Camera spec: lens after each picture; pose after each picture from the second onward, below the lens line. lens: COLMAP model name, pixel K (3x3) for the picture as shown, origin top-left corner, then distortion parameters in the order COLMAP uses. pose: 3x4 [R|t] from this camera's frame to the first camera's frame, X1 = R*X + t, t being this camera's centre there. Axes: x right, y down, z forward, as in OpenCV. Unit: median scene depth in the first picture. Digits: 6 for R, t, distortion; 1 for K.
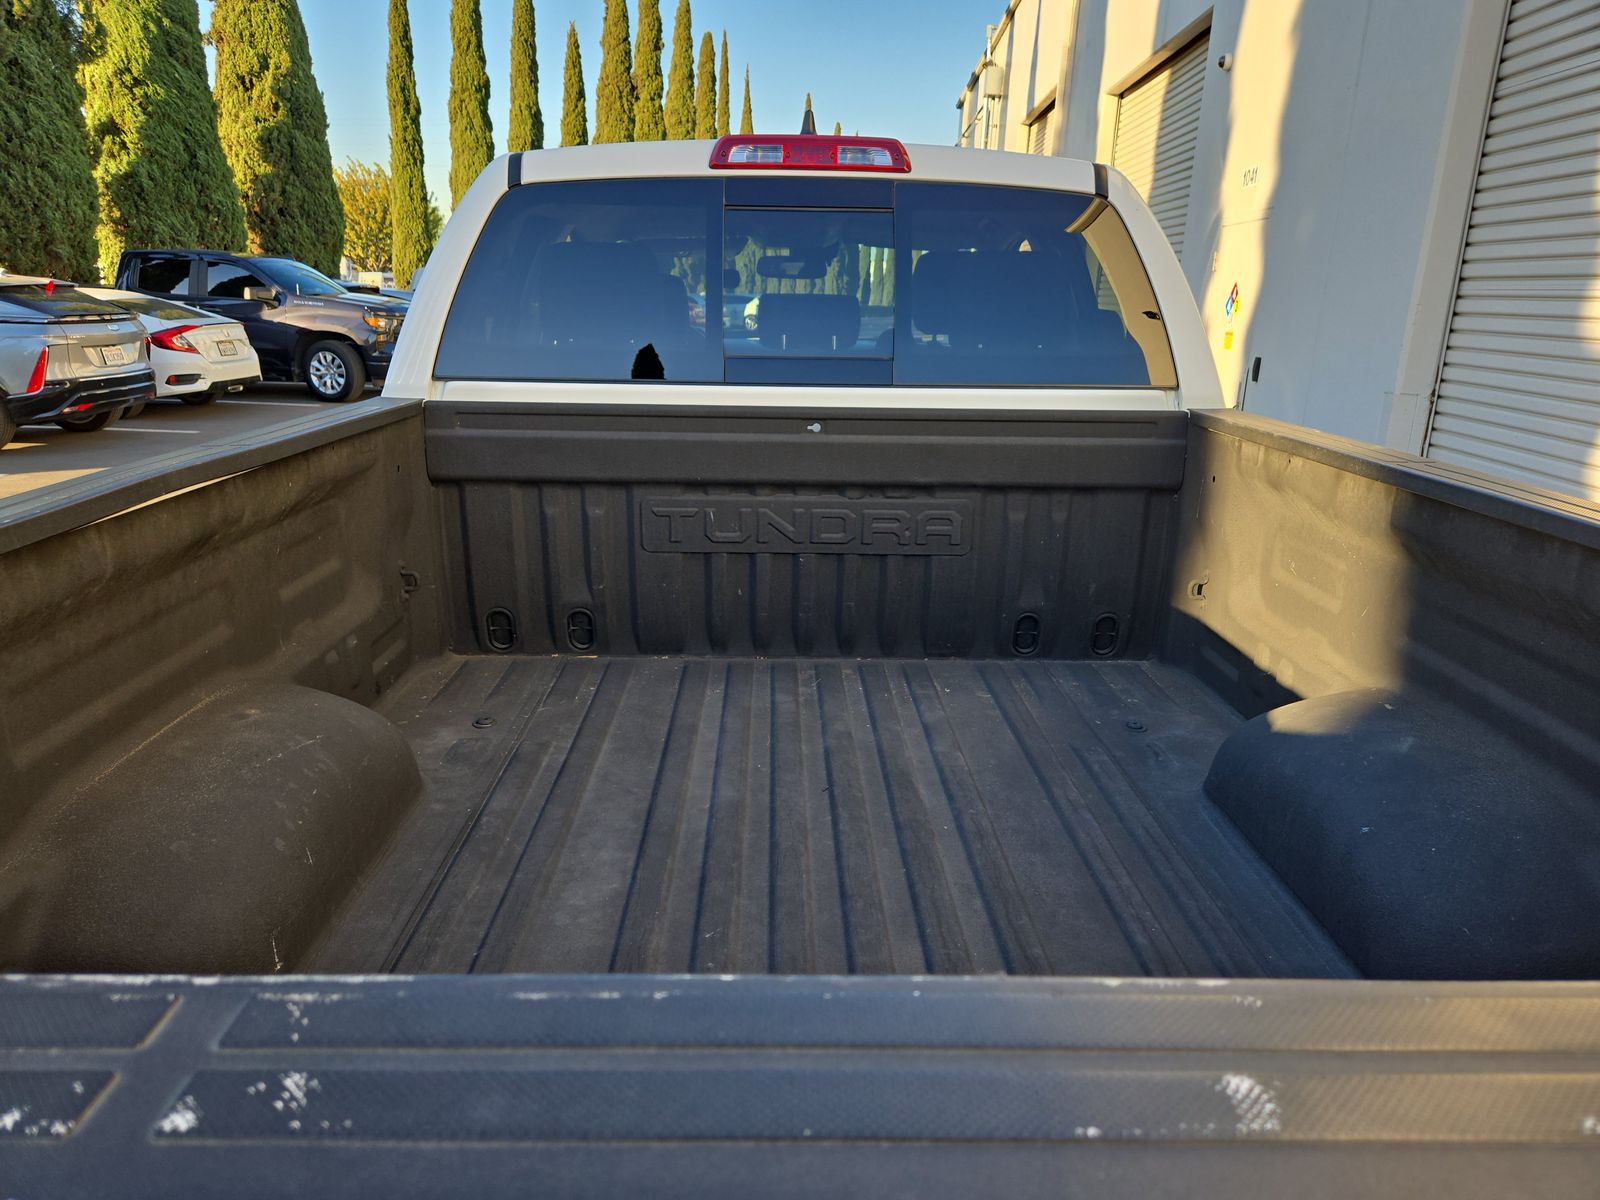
lens RADIAL K [[1100.0, 0, 800.5], [0, 1100.0, 603.2], [0, 0, 1]] dist [0.056876, -0.045514]
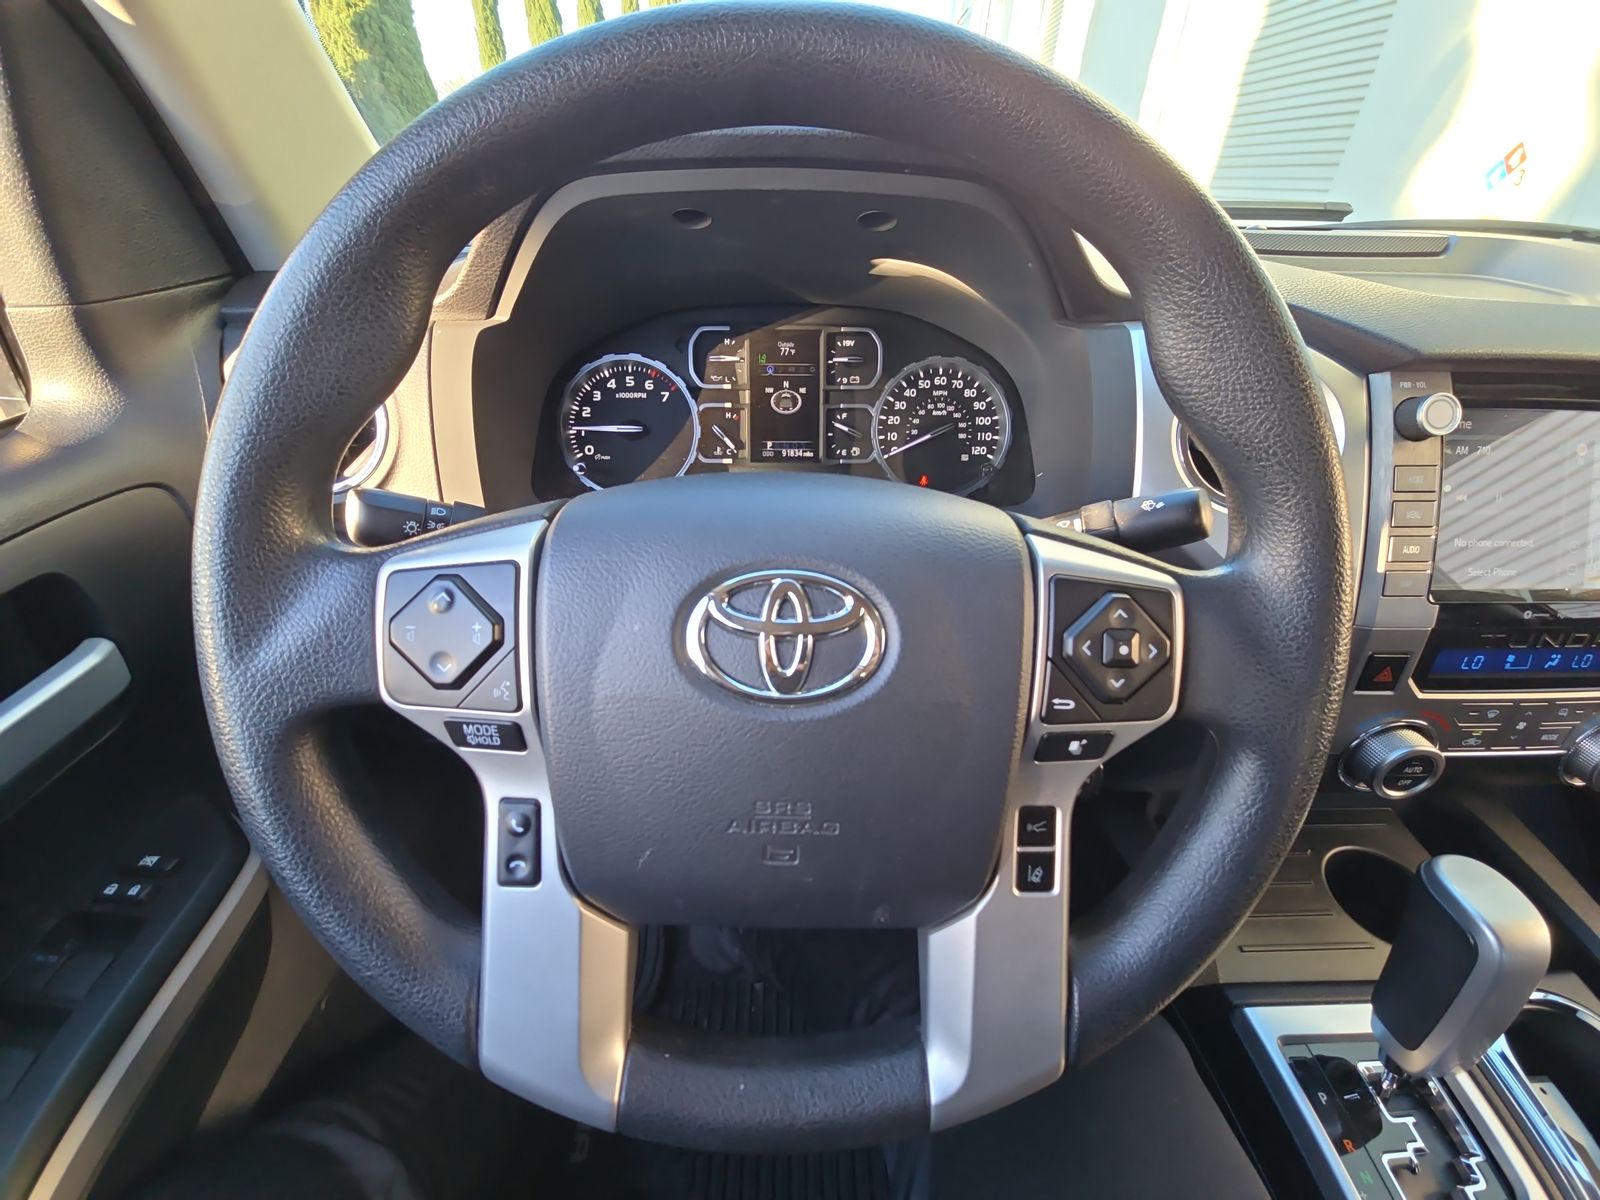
lens RADIAL K [[639.4, 0, 803.7], [0, 639.4, 603.6], [0, 0, 1]] dist [0.002379, -0.008688]
pose [[0.999952, -0.008435, 0.004936, -0.034406], [0.006541, 0.952884, 0.303263, -0.049832], [-0.007262, -0.303216, 0.952894, 0.232837]]
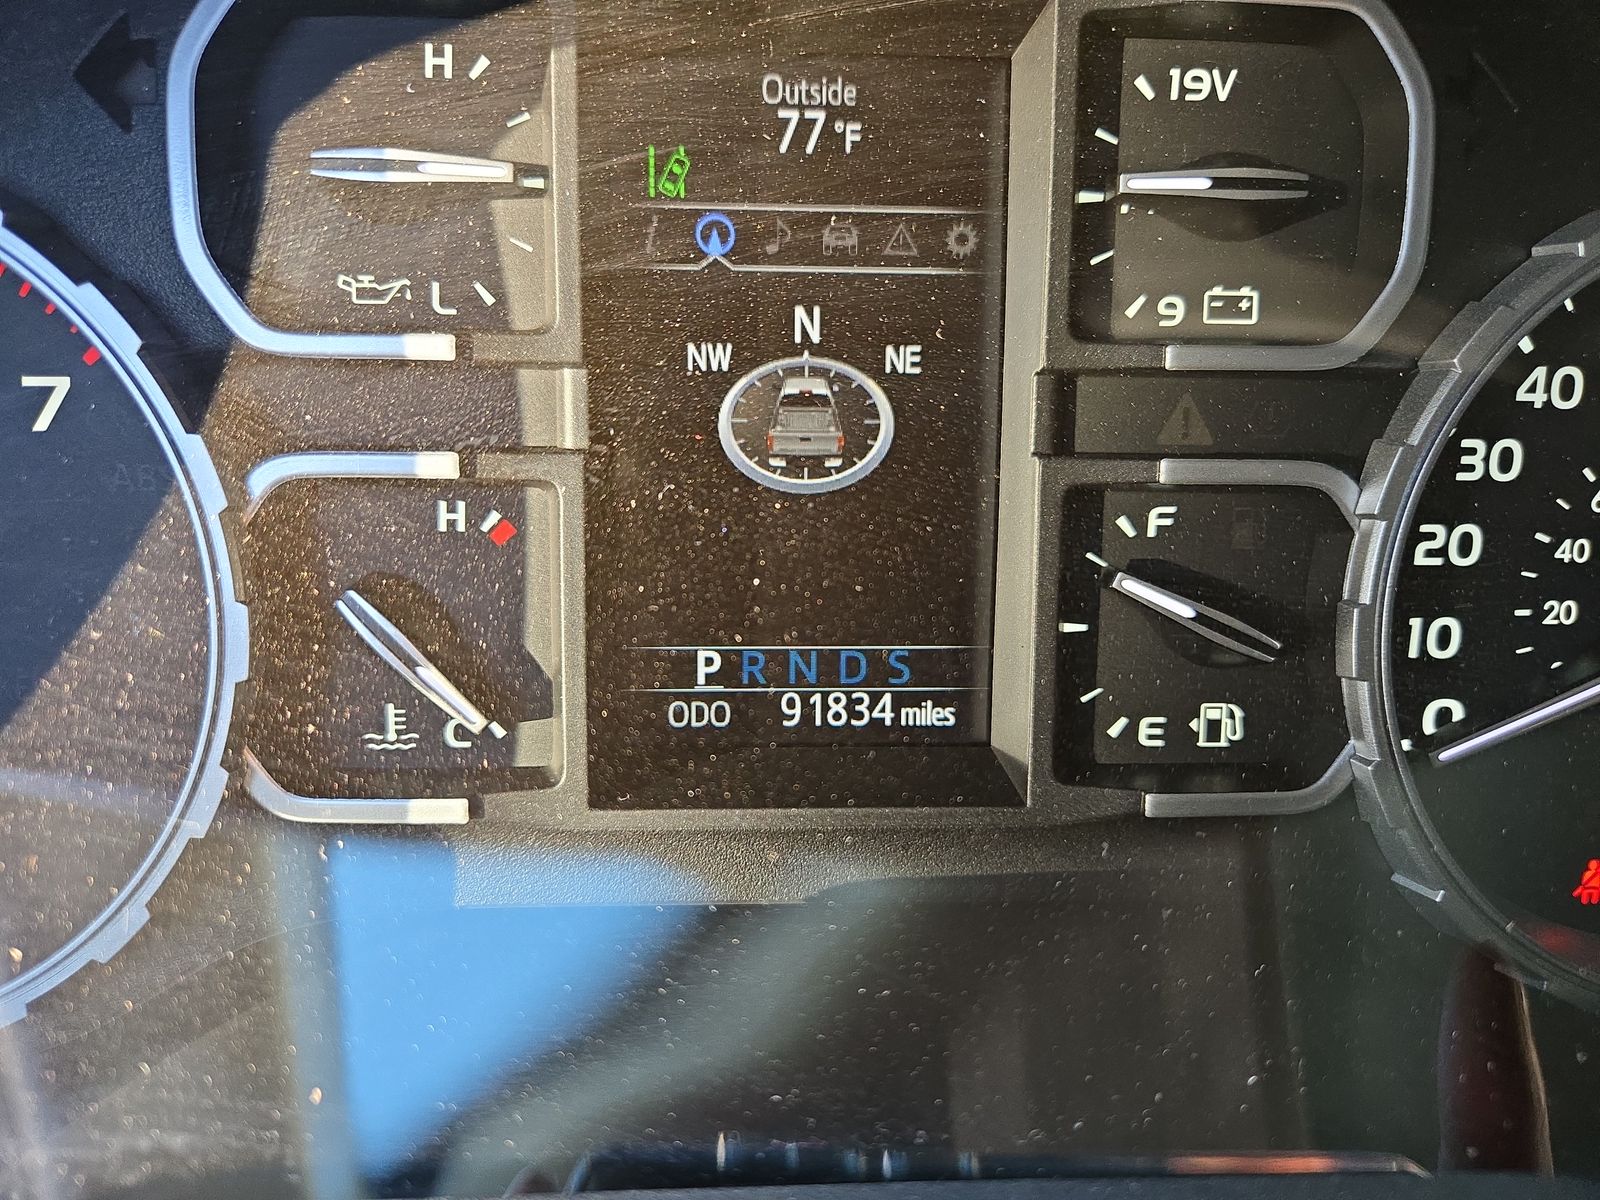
lens RADIAL K [[1100.0, 0, 810.9], [0, 1100.0, 554.2], [0, 0, 1]] dist [0.056876, -0.045514]
pose [[0.999288, -0.001001, 0.037726, -0.037126], [-0.008867, 0.965432, 0.260503, -0.053583], [-0.036683, -0.260652, 0.964736, 0.301596]]
